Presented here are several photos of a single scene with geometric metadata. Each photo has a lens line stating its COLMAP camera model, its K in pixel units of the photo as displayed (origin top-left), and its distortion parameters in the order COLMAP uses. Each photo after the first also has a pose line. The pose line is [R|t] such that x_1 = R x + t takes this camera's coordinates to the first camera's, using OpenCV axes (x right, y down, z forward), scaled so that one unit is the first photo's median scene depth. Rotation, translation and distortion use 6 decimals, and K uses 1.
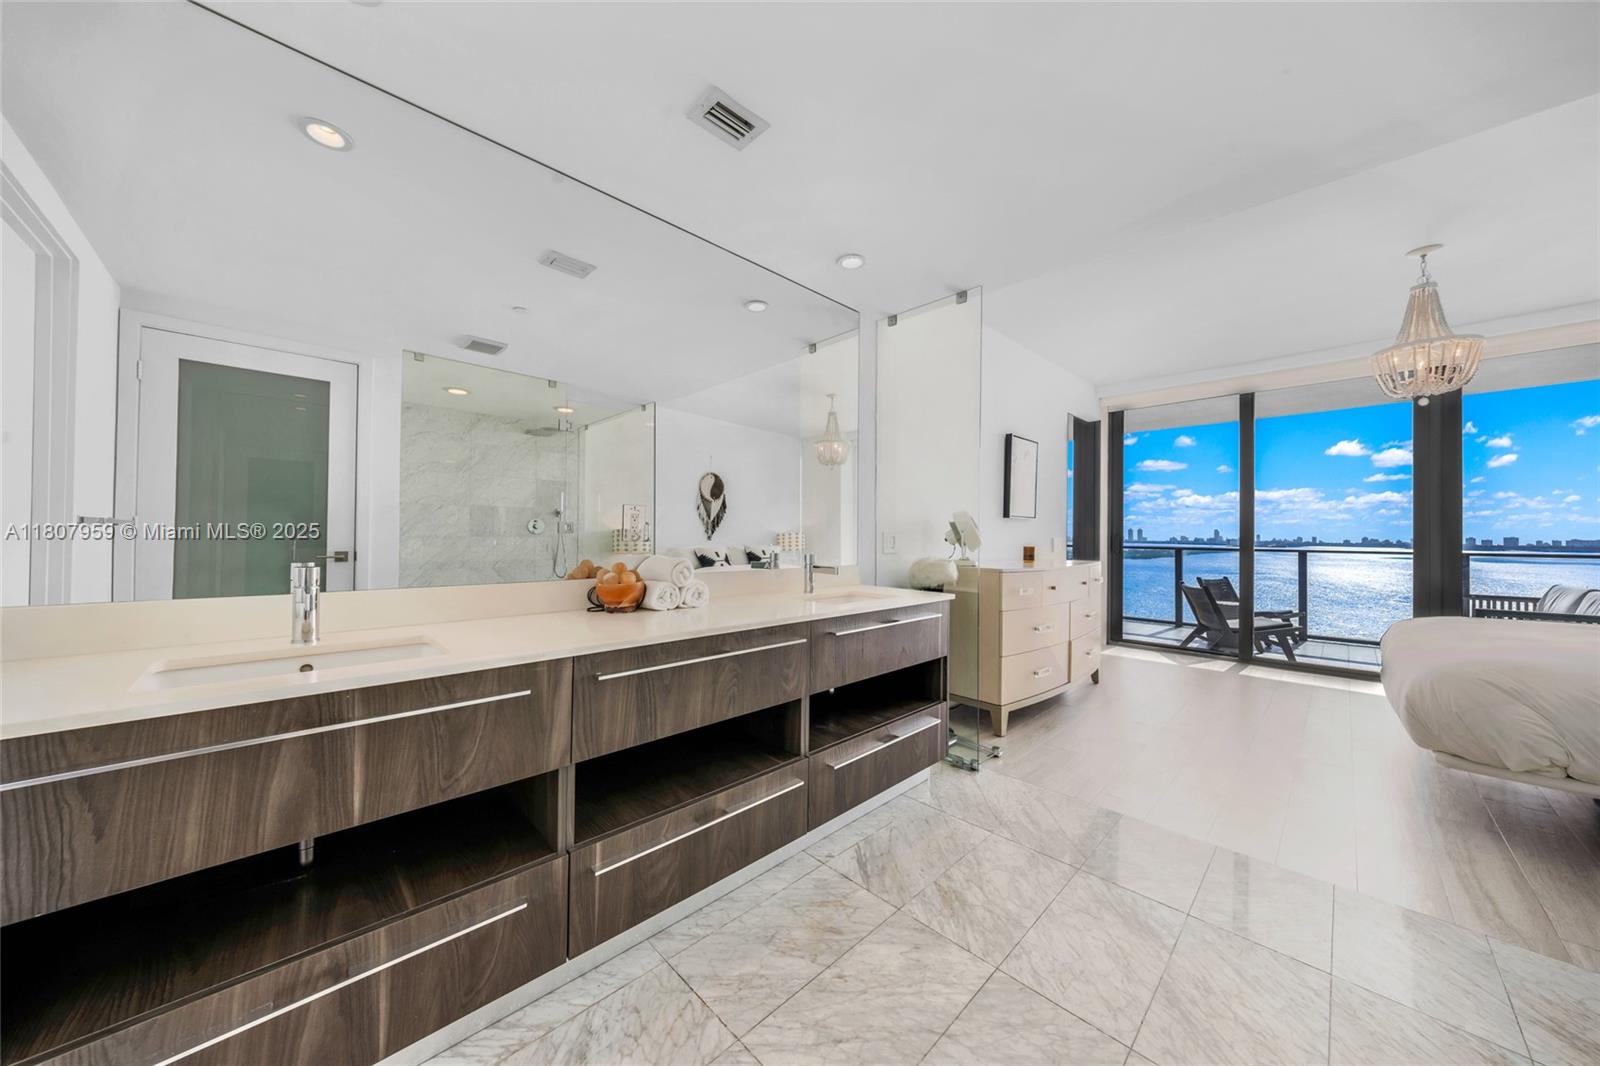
lens RADIAL K [[537.6, 0, 791.2], [0, 537.6, 536.7], [0, 0, 1]] dist [0.000943, -0.001725]
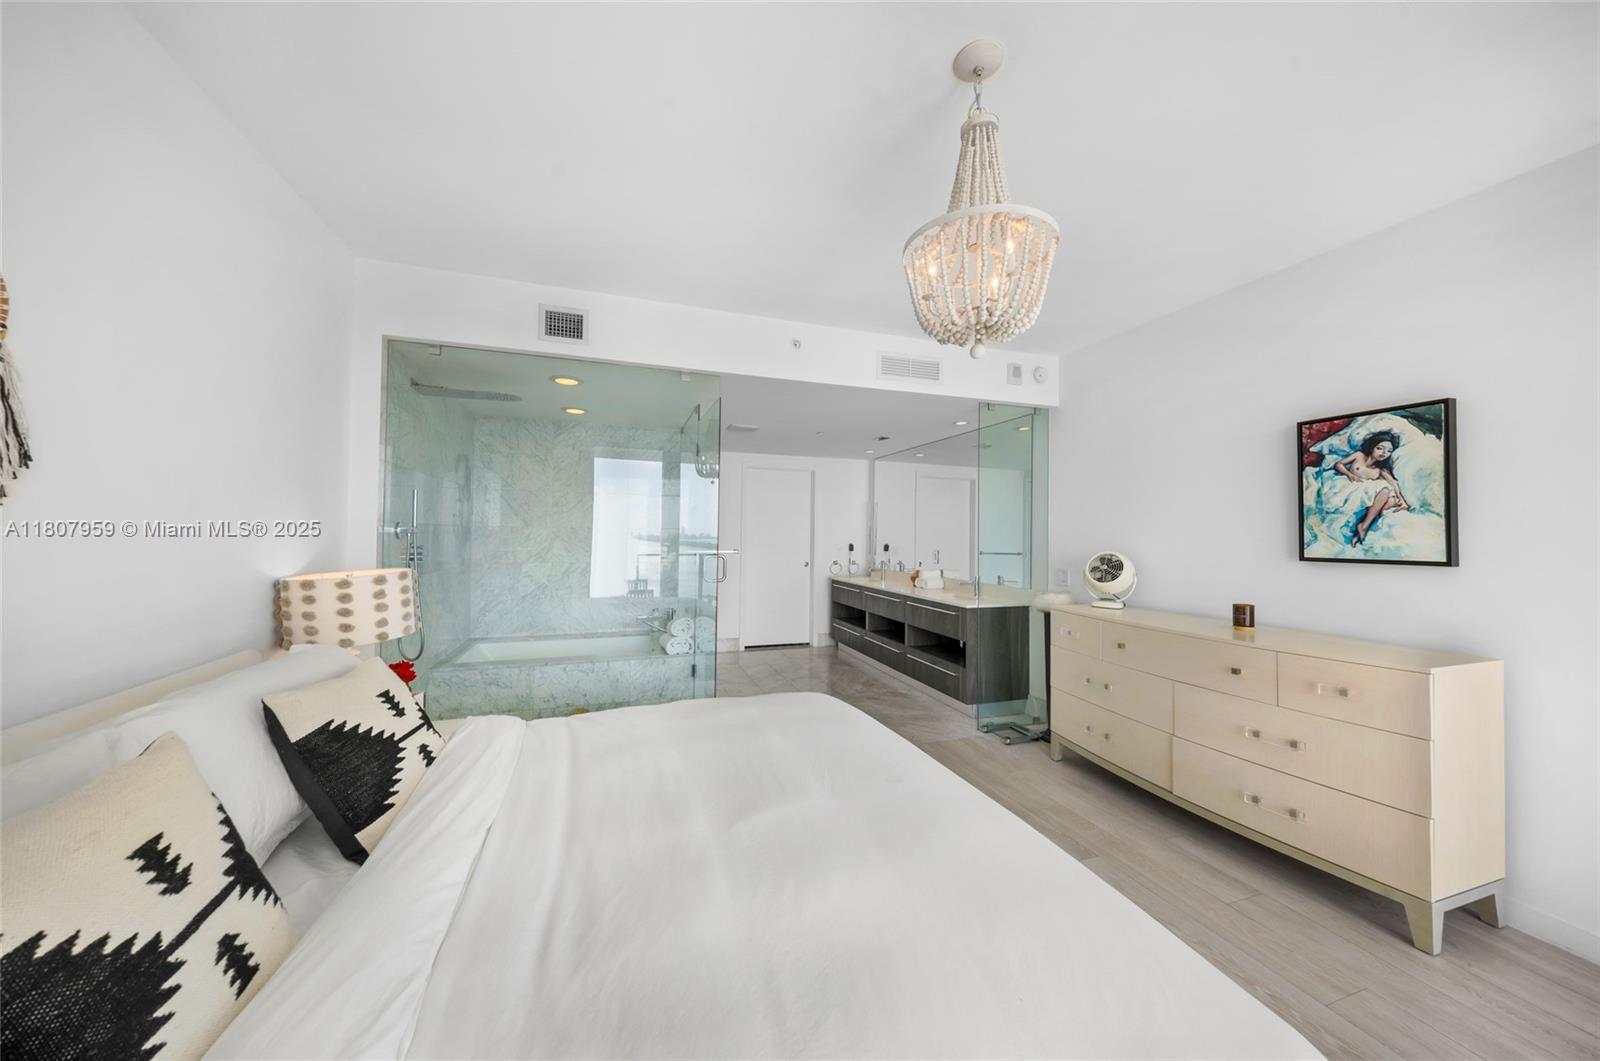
lens RADIAL K [[537.6, 0, 790.4], [0, 537.6, 534.6], [0, 0, 1]] dist [0.000943, -0.001725]
pose [[-0.436991, -0.013330, -0.899367, 2.768235], [-0.008455, 0.999907, -0.010711, -0.107811], [0.899426, 0.002924, -0.437063, 1.721631]]
